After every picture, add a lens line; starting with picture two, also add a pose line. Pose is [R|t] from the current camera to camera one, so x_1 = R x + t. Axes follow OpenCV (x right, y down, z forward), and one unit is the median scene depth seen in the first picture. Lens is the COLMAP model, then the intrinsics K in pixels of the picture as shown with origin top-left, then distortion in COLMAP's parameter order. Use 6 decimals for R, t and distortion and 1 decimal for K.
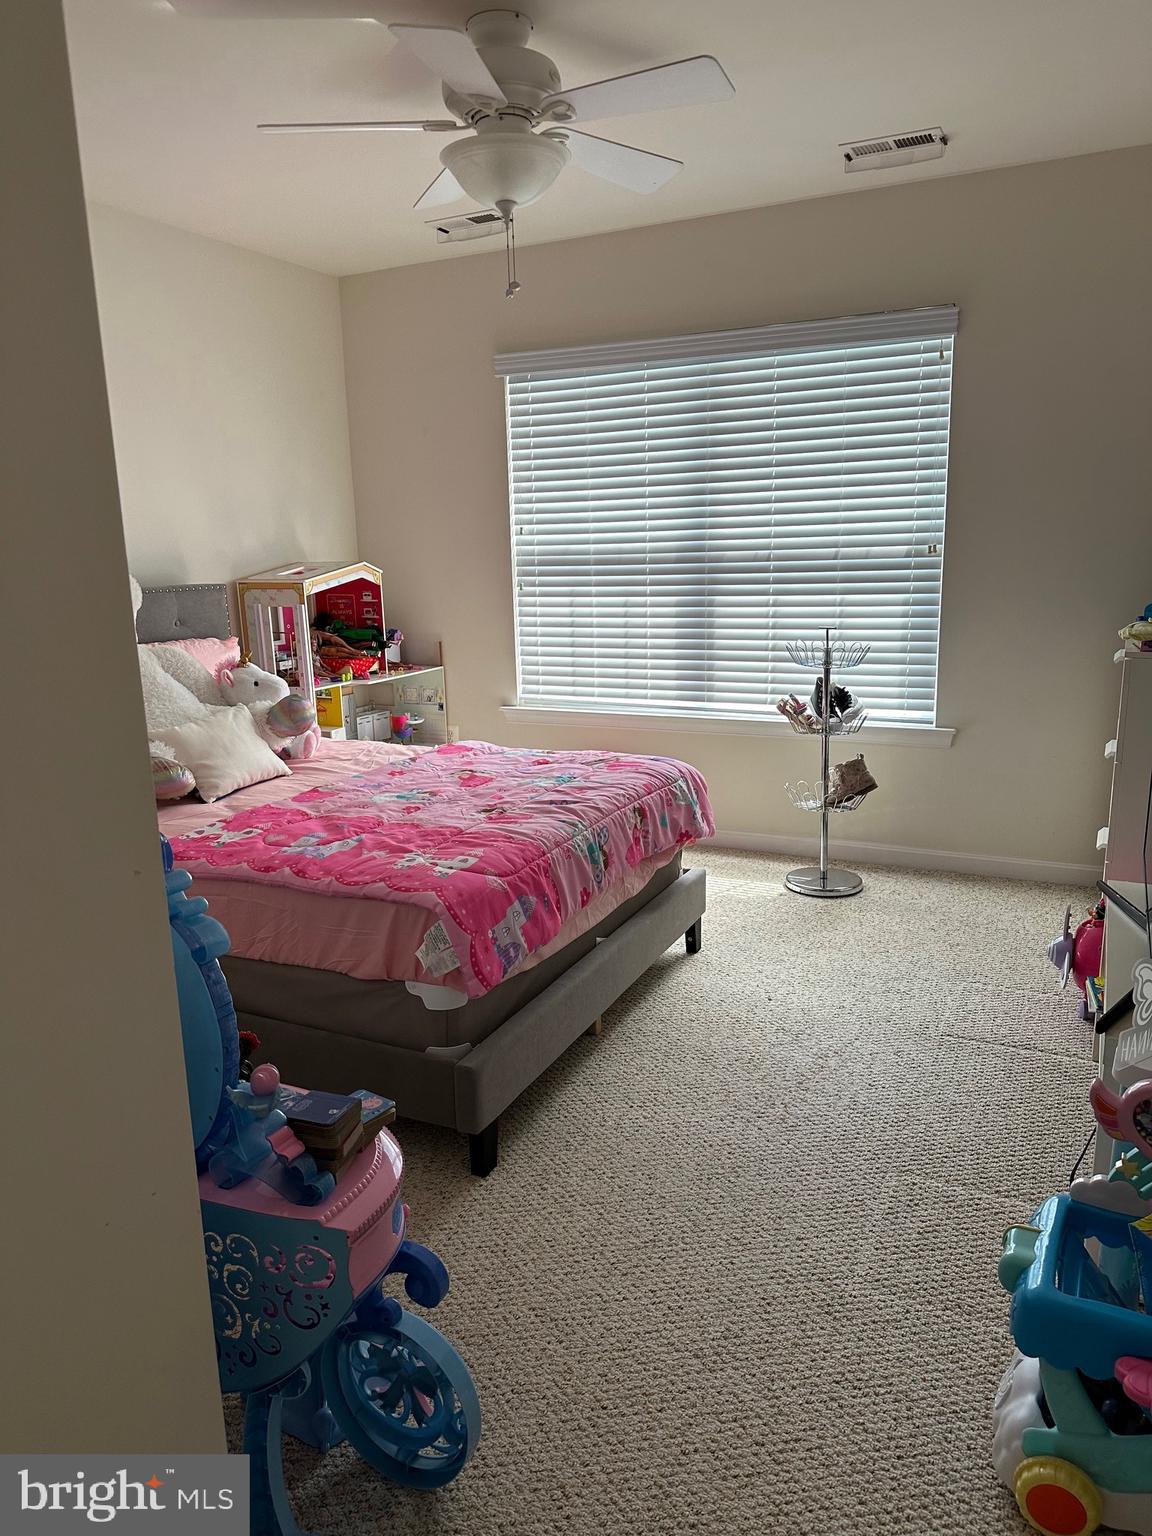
lens RADIAL K [[1060.3, 0, 582.4], [0, 1060.3, 768.6], [0, 0, 1]] dist [0.031753, -0.033700]
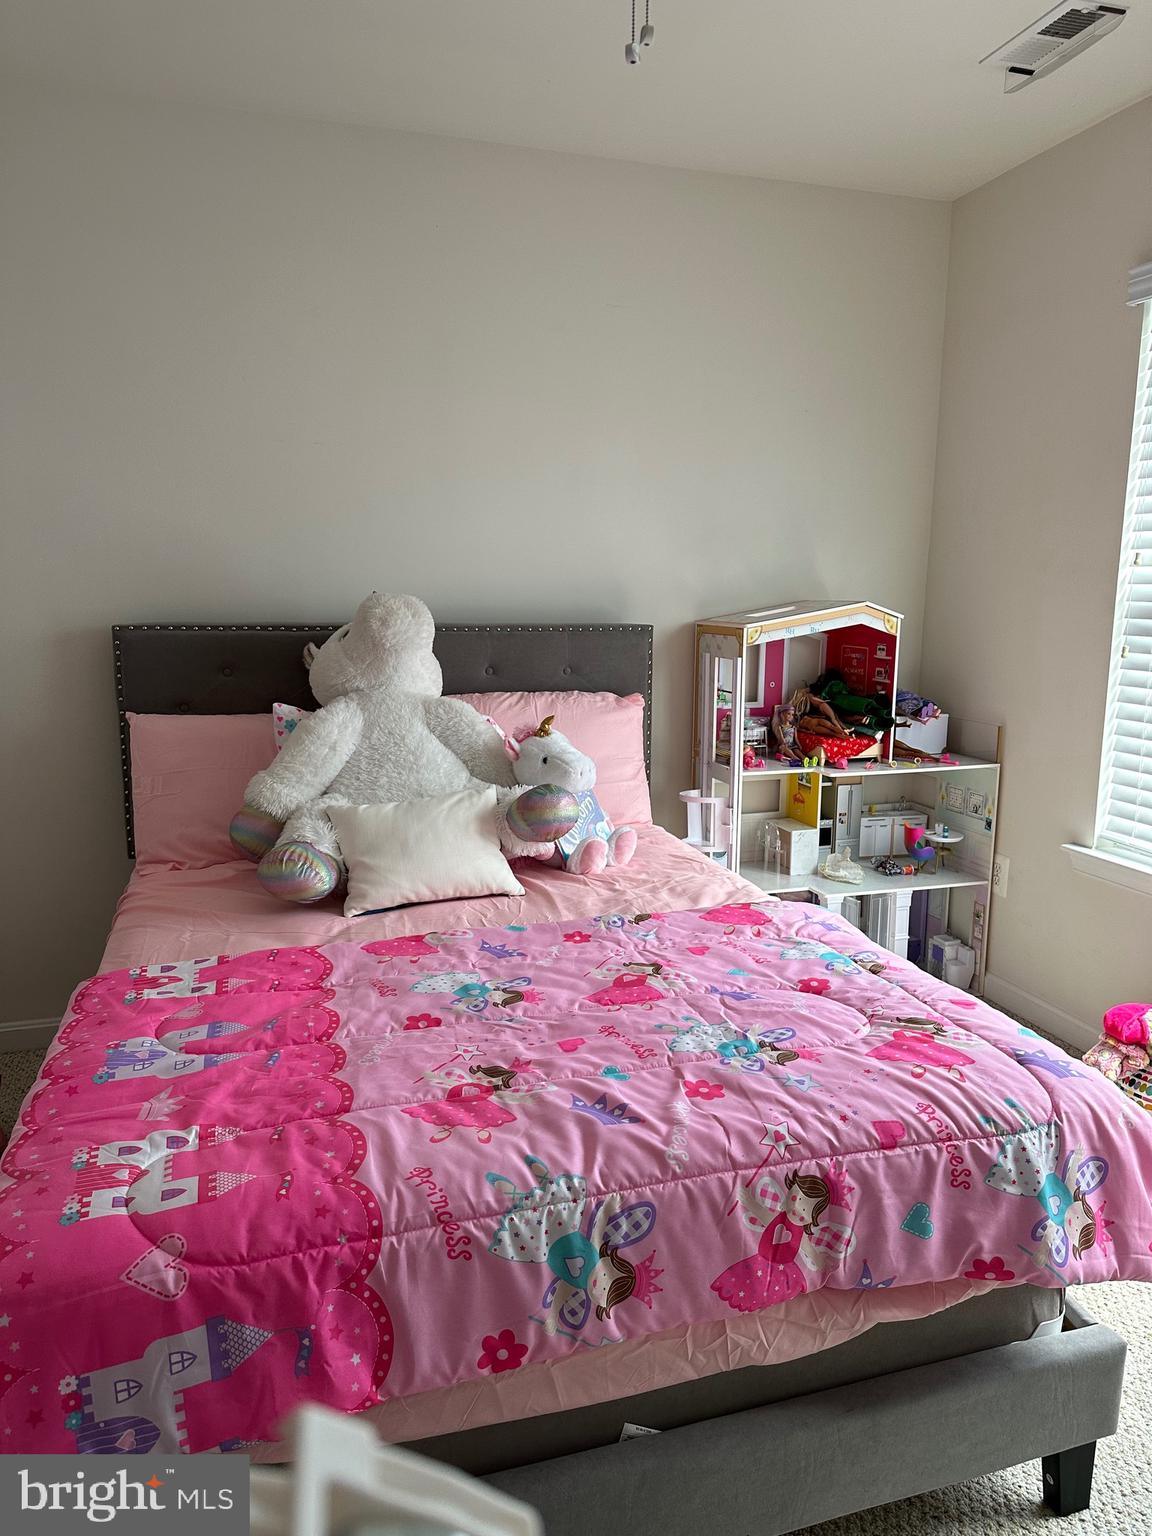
lens RADIAL K [[1060.3, 0, 571.5], [0, 1060.3, 769.7], [0, 0, 1]] dist [0.031753, -0.033700]
pose [[0.681267, 0.150050, -0.716491, 0.237899], [-0.172095, 0.984164, 0.042473, -0.112112], [0.711518, 0.094369, 0.696302, 0.526174]]
